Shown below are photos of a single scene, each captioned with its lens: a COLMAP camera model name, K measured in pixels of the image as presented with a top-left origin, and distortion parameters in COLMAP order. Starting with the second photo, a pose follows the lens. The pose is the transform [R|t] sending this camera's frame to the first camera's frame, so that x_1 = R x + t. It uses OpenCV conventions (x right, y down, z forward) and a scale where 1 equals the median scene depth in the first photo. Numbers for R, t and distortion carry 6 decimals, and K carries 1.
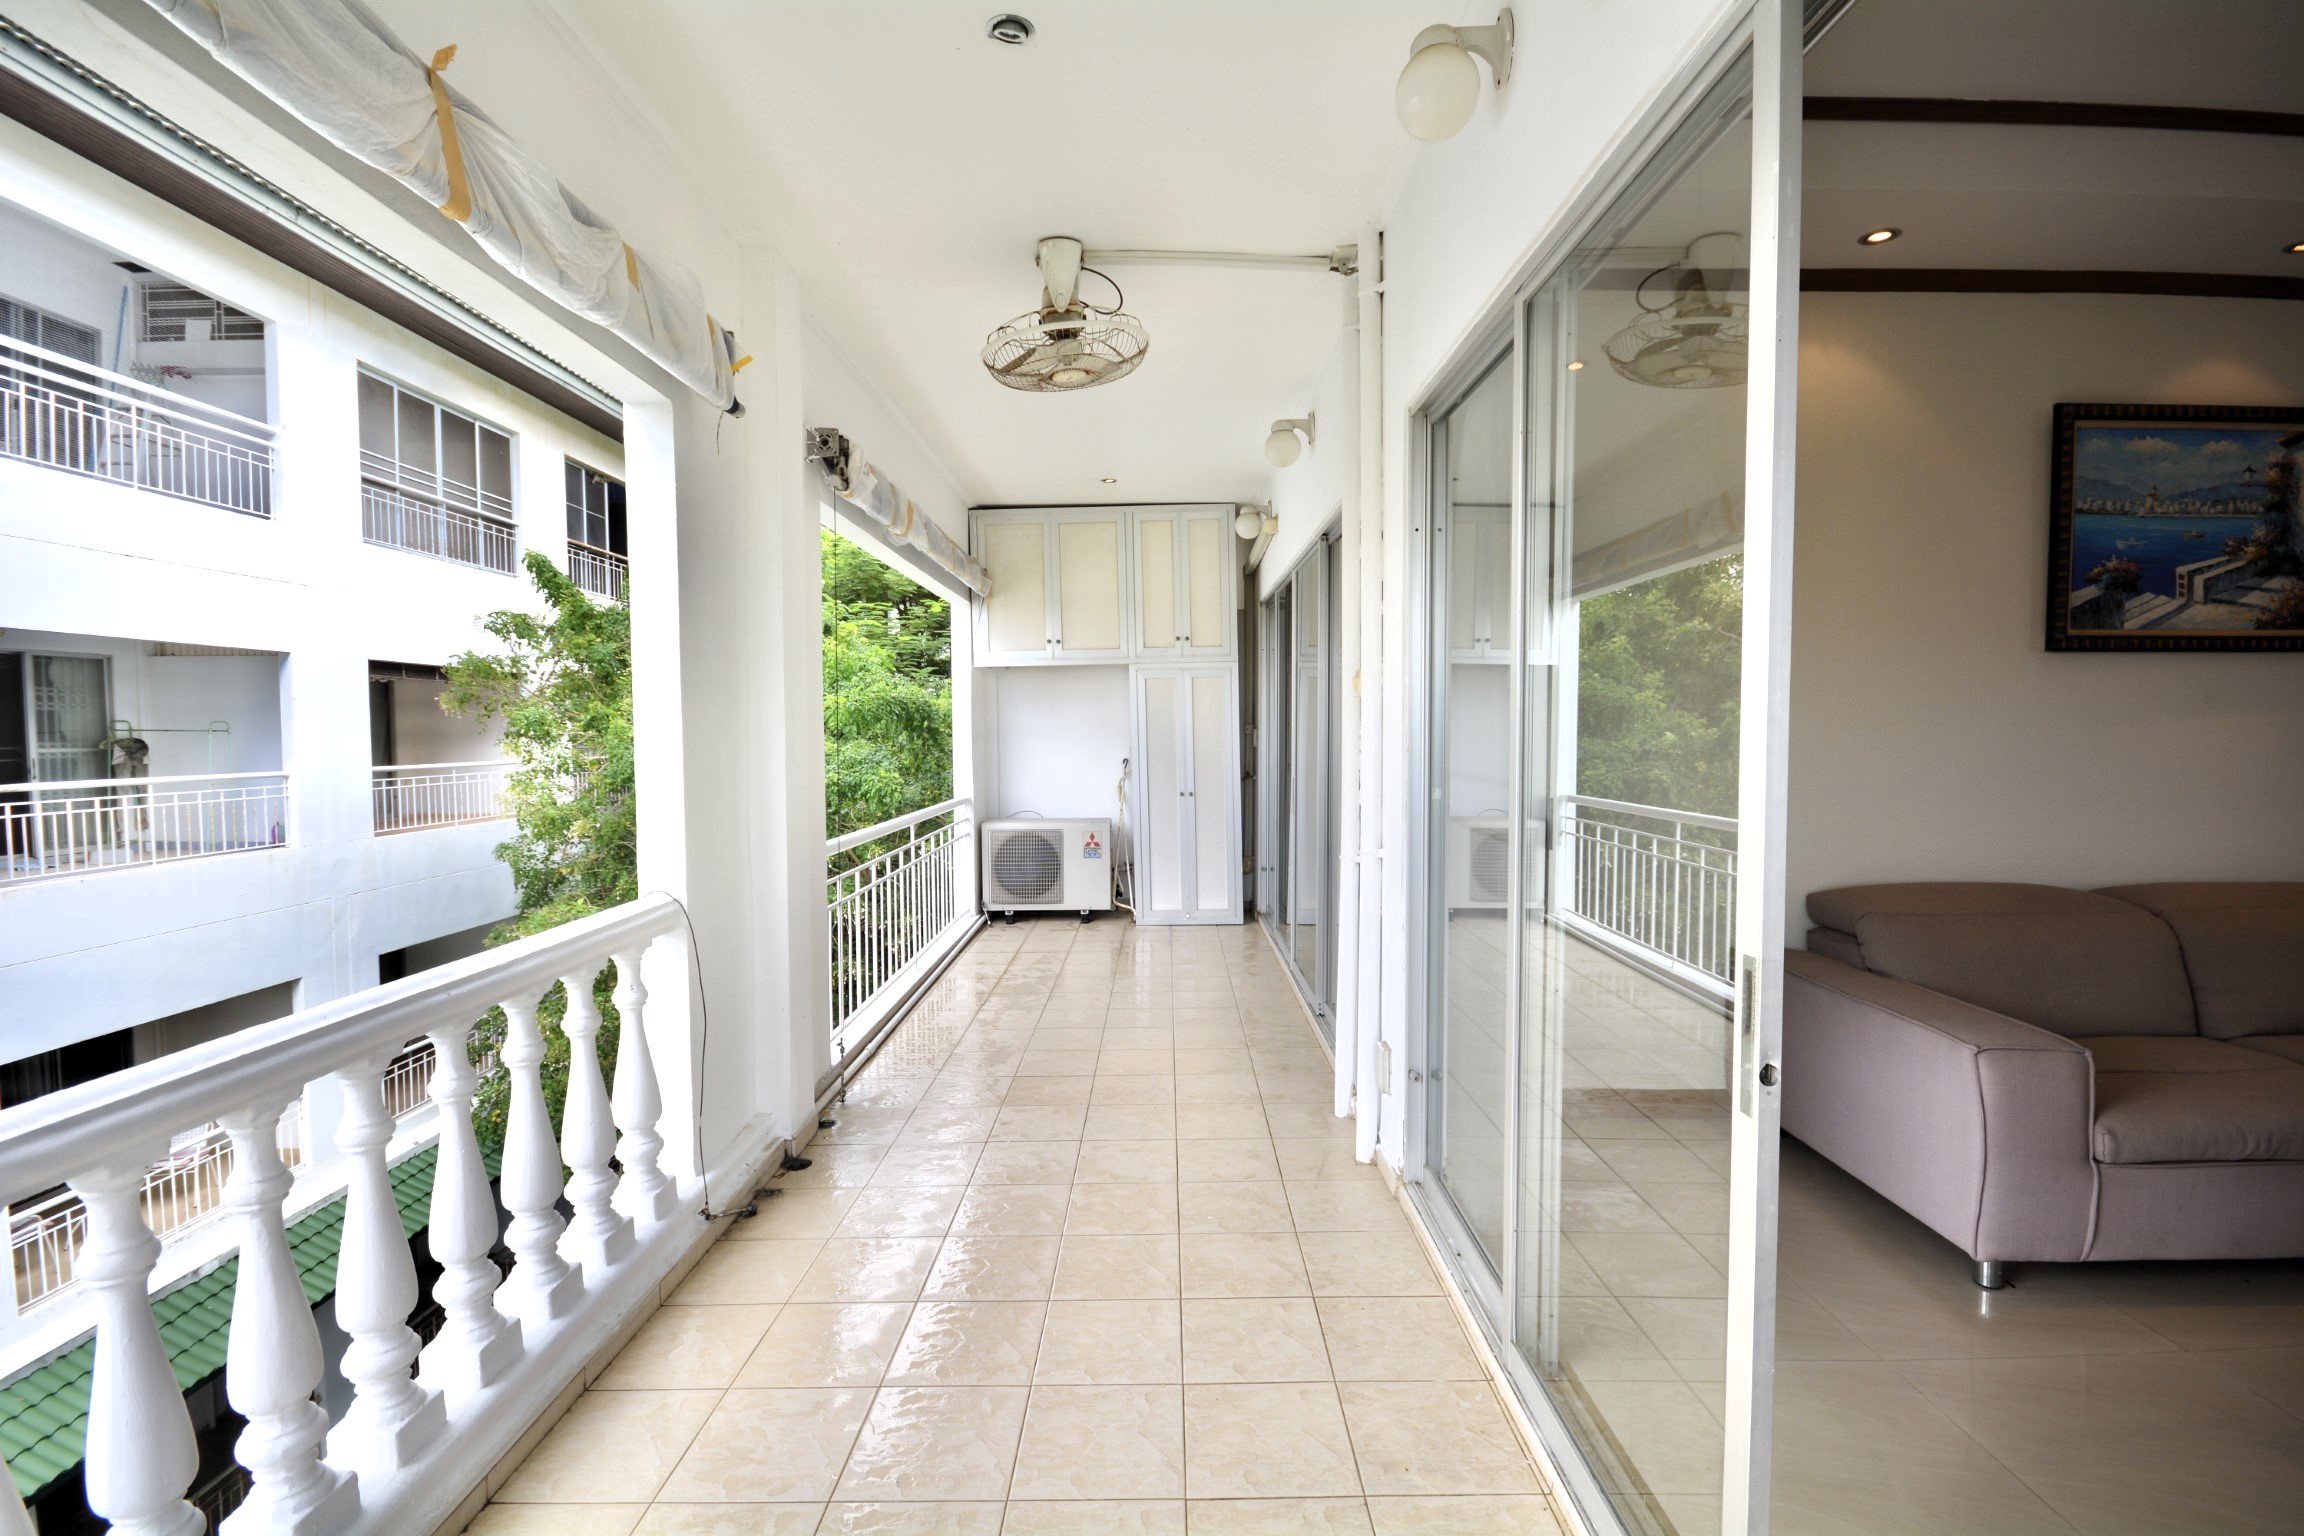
lens RADIAL K [[1007.3, 0, 1168.1], [0, 1007.3, 774.6], [0, 0, 1]] dist [0.018410, -0.017890]
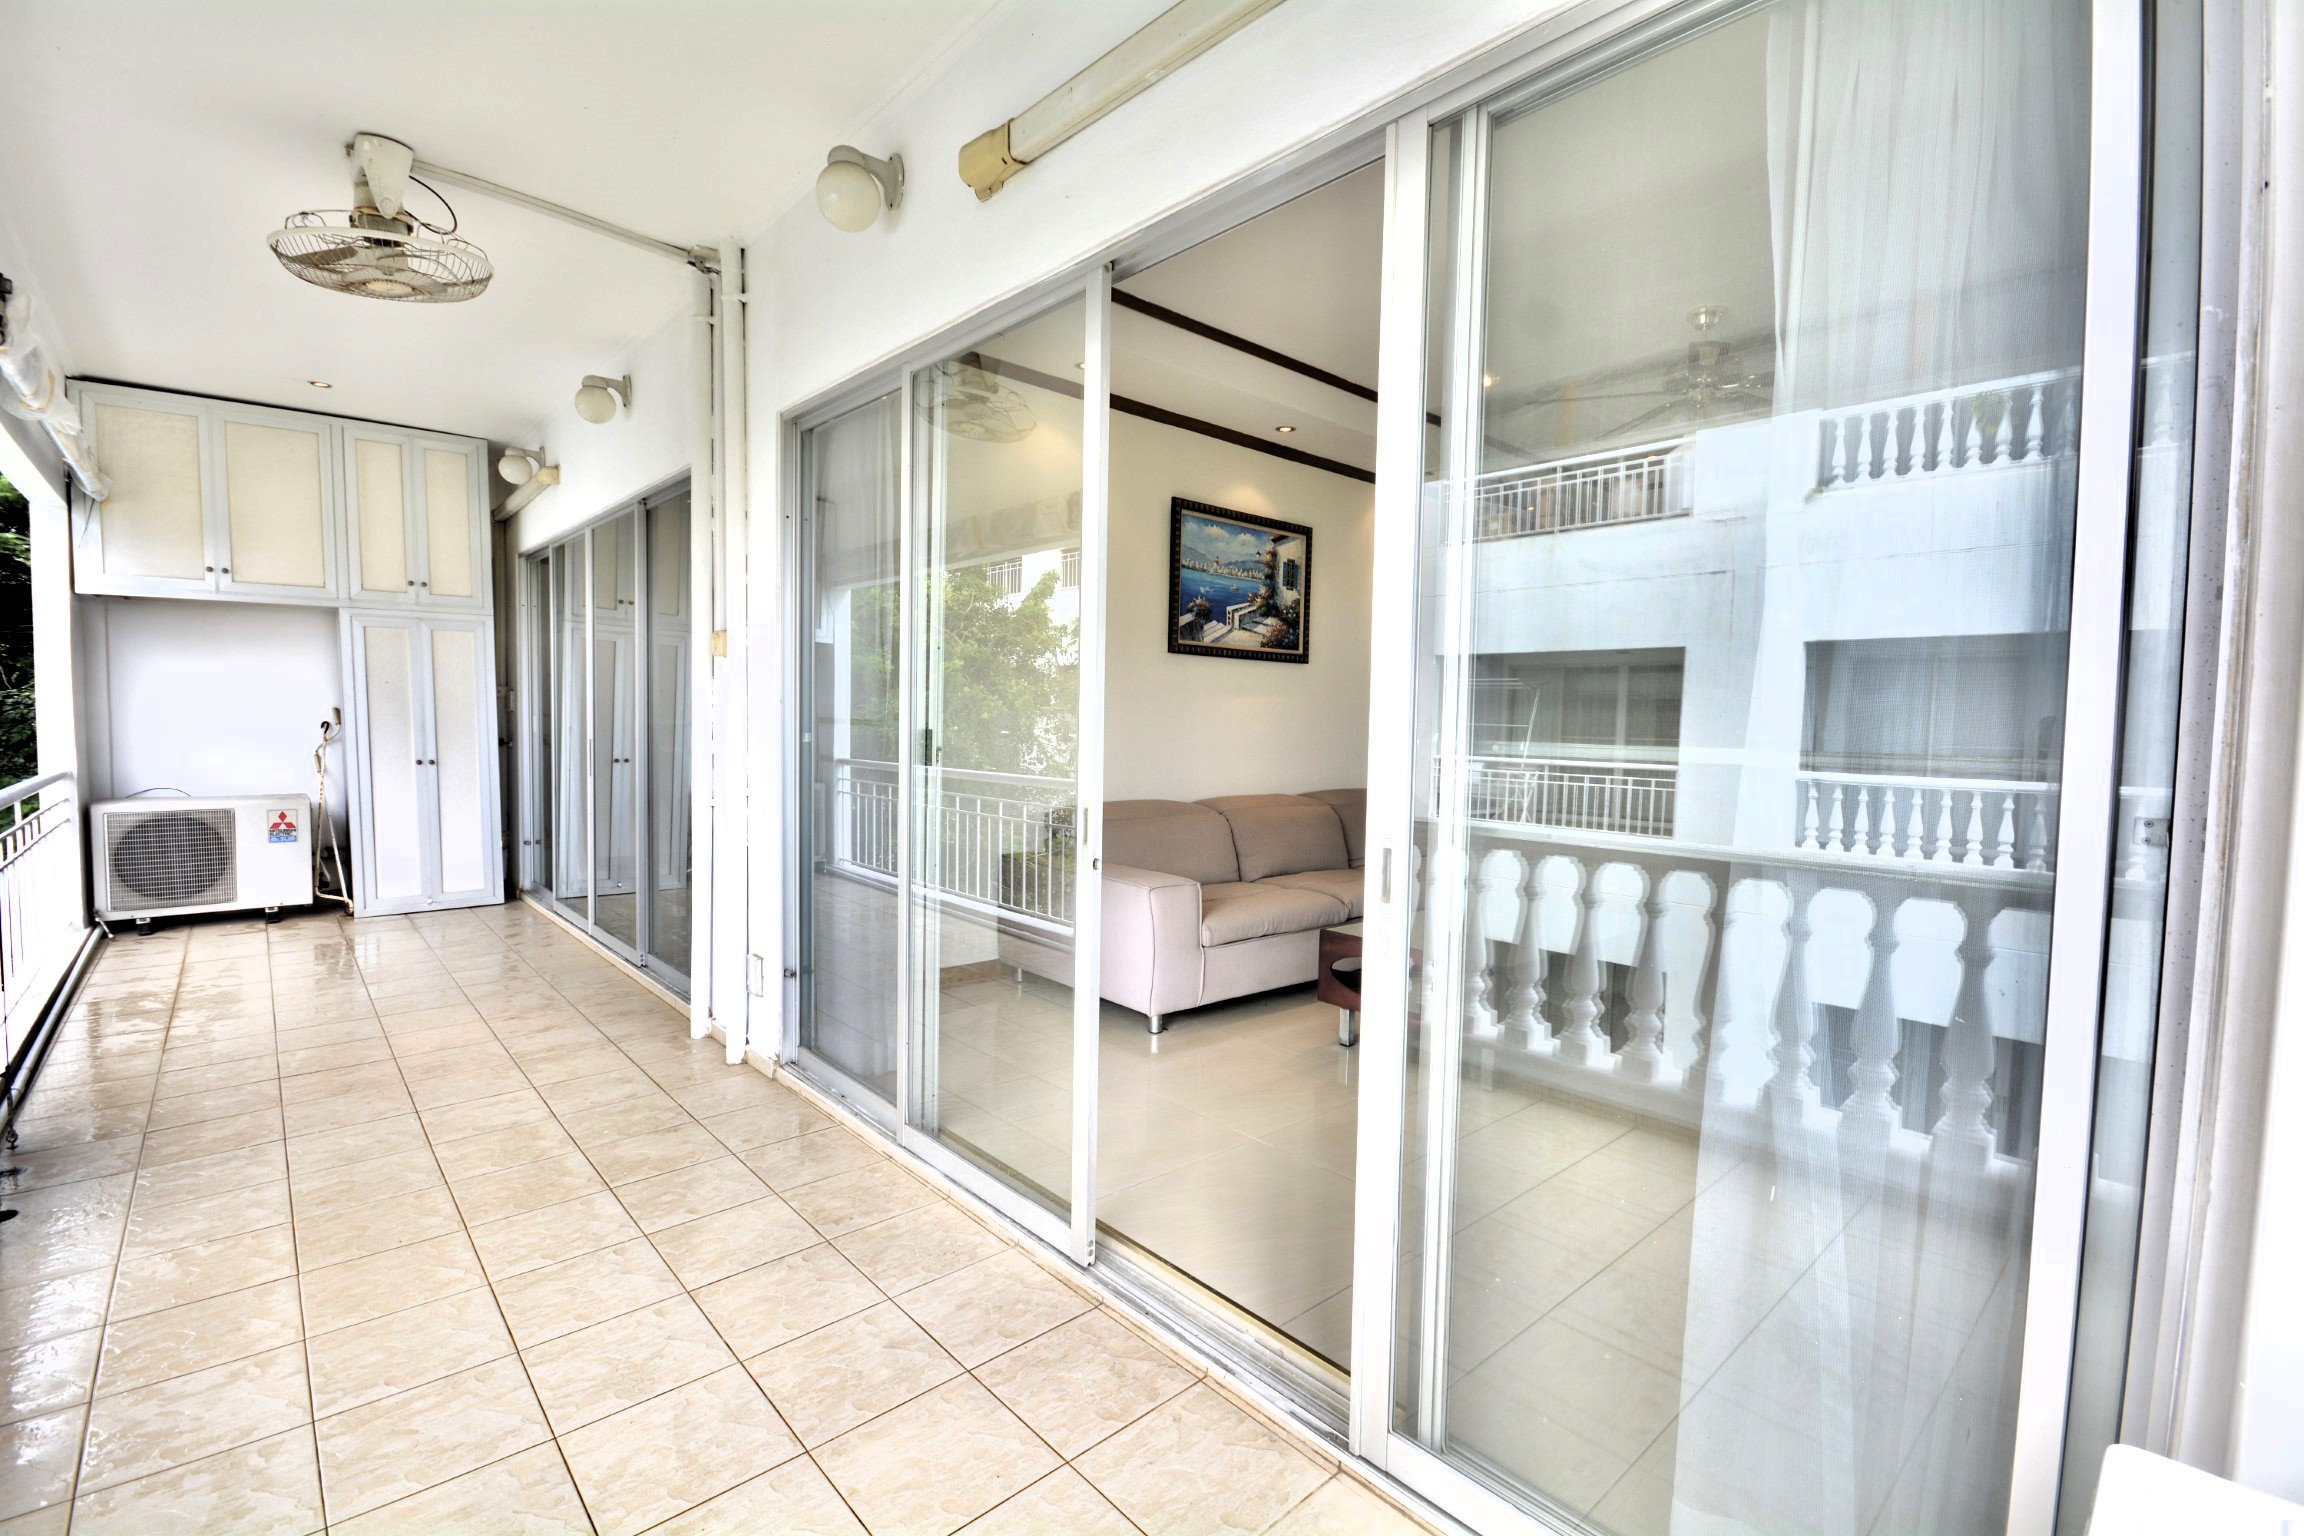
lens RADIAL K [[1007.3, 0, 1168.1], [0, 1007.3, 774.6], [0, 0, 1]] dist [0.018410, -0.017890]
pose [[0.735507, -0.020113, 0.677218, -0.206863], [0.009023, 0.999761, 0.019892, 0.037845], [-0.677457, -0.008520, 0.735513, -0.164054]]
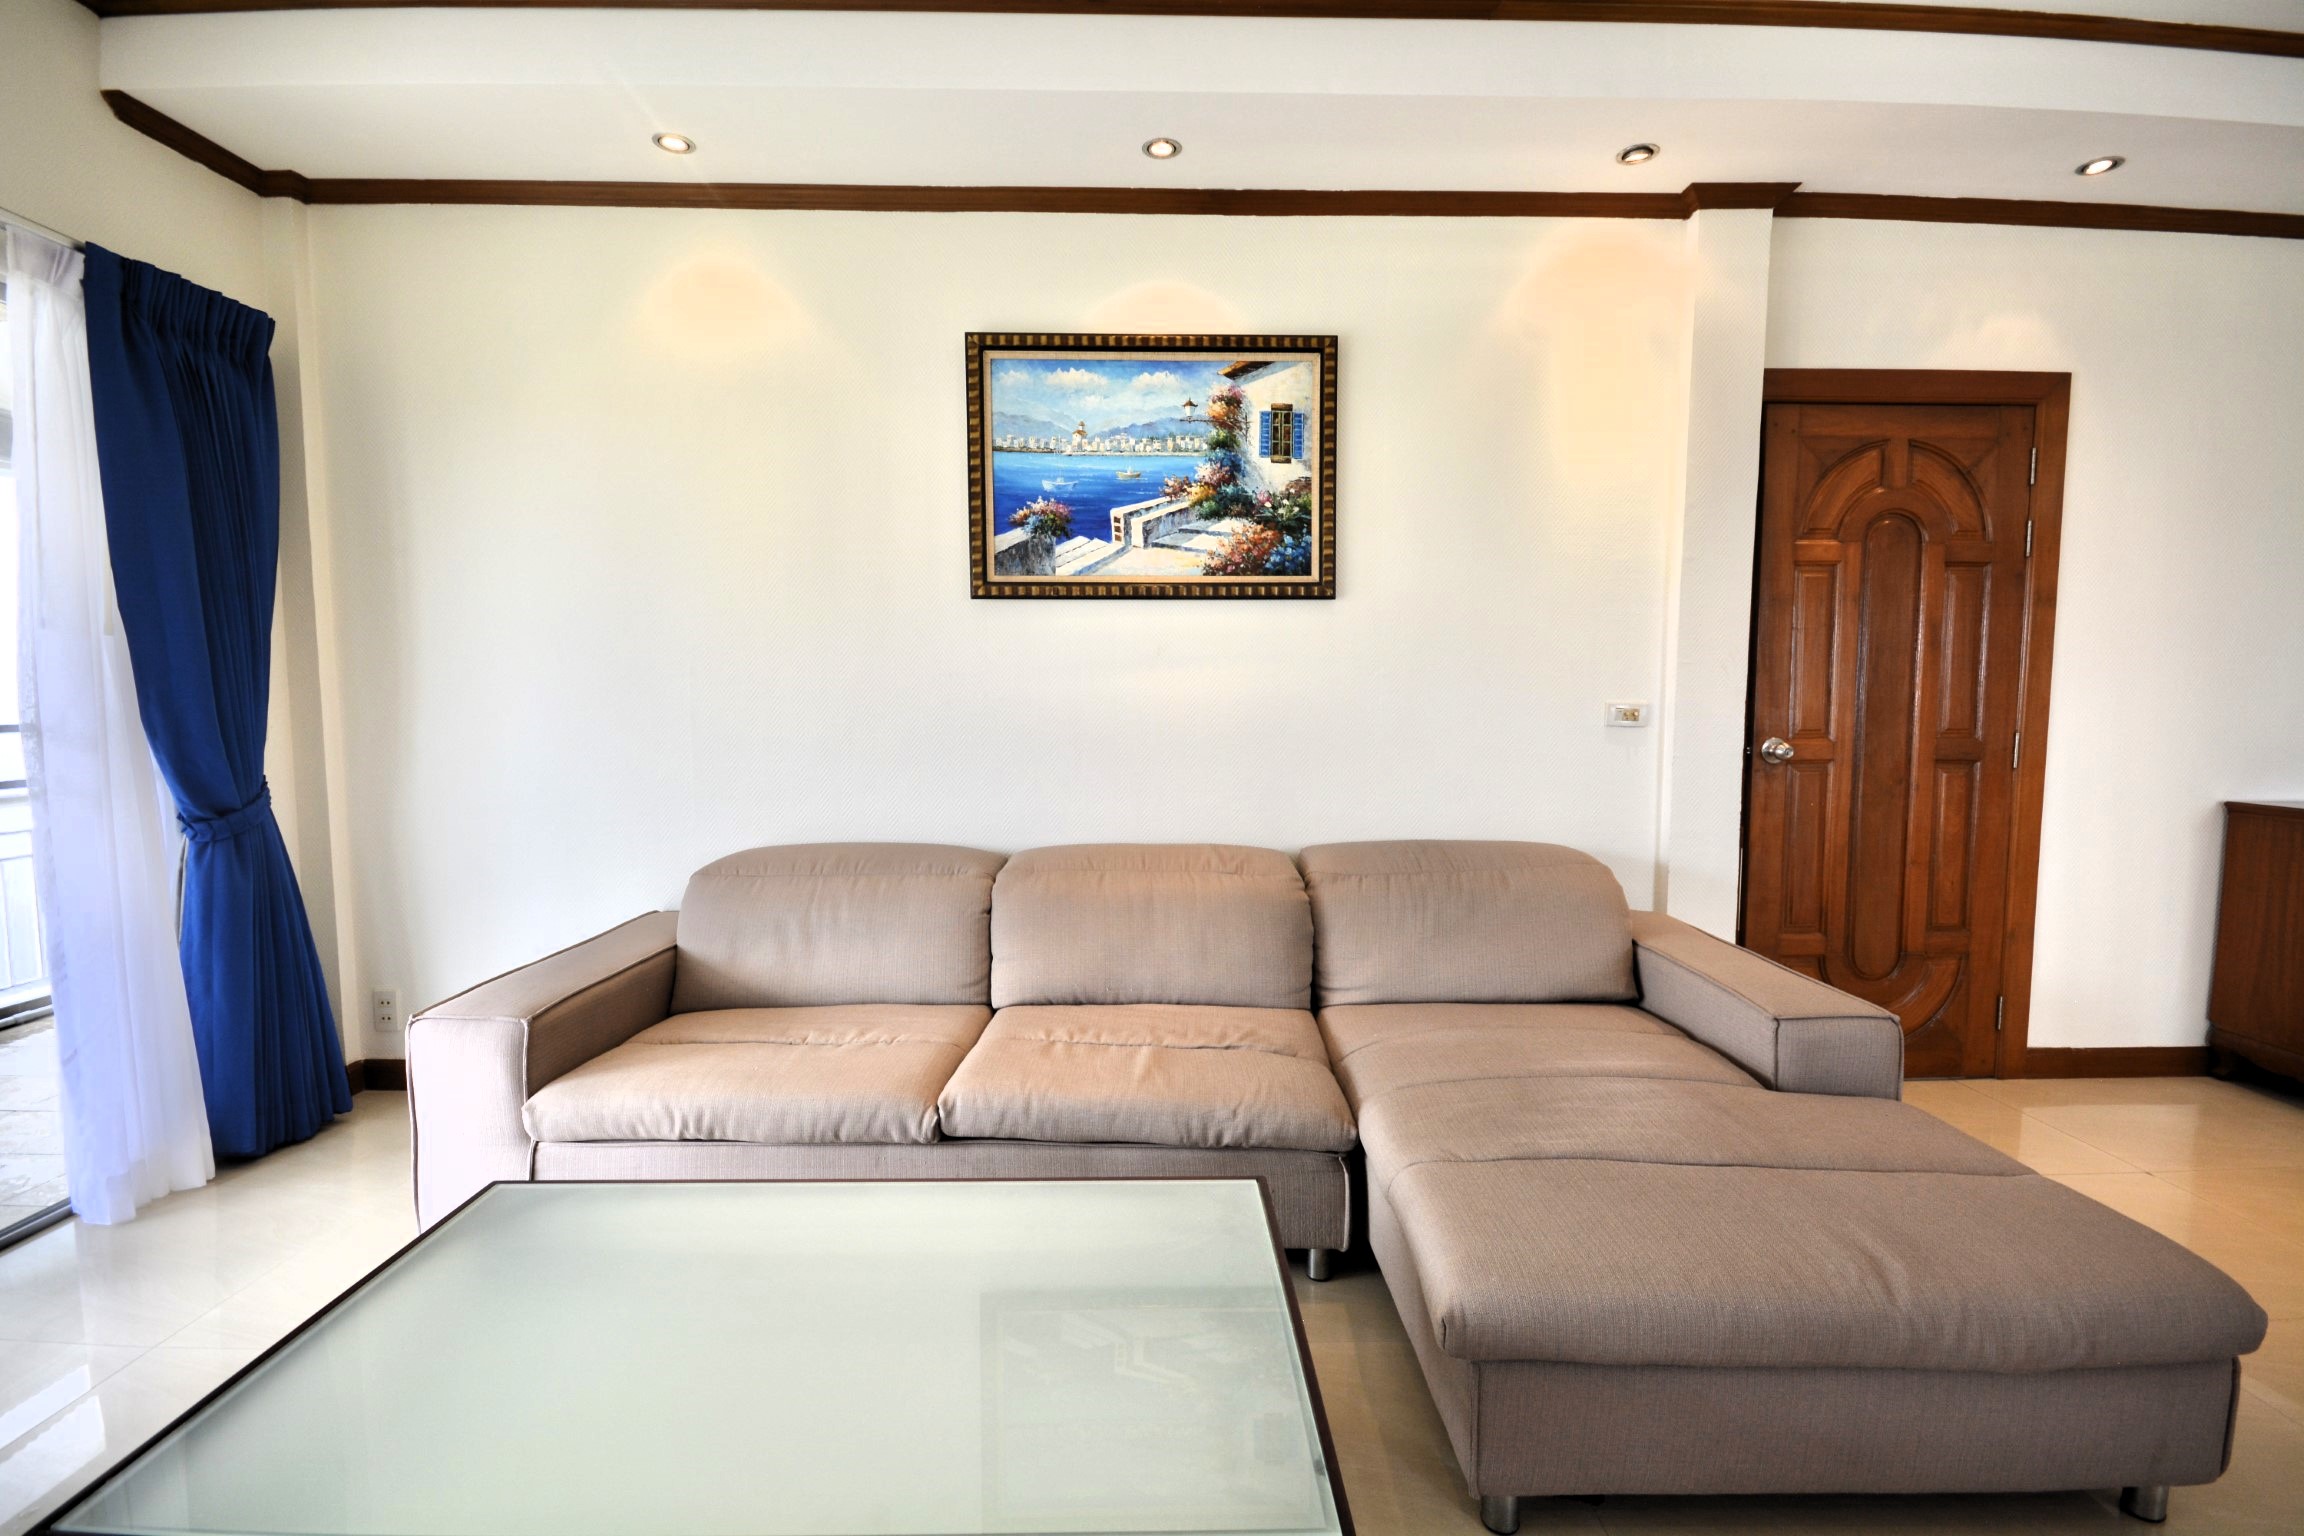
lens RADIAL K [[1007.3, 0, 1168.1], [0, 1007.3, 774.6], [0, 0, 1]] dist [0.018410, -0.017890]
pose [[0.999726, -0.000825, 0.023390, 1.033974], [0.000017, 0.999403, 0.034540, 0.010402], [-0.023404, -0.034530, 0.999130, 0.043412]]
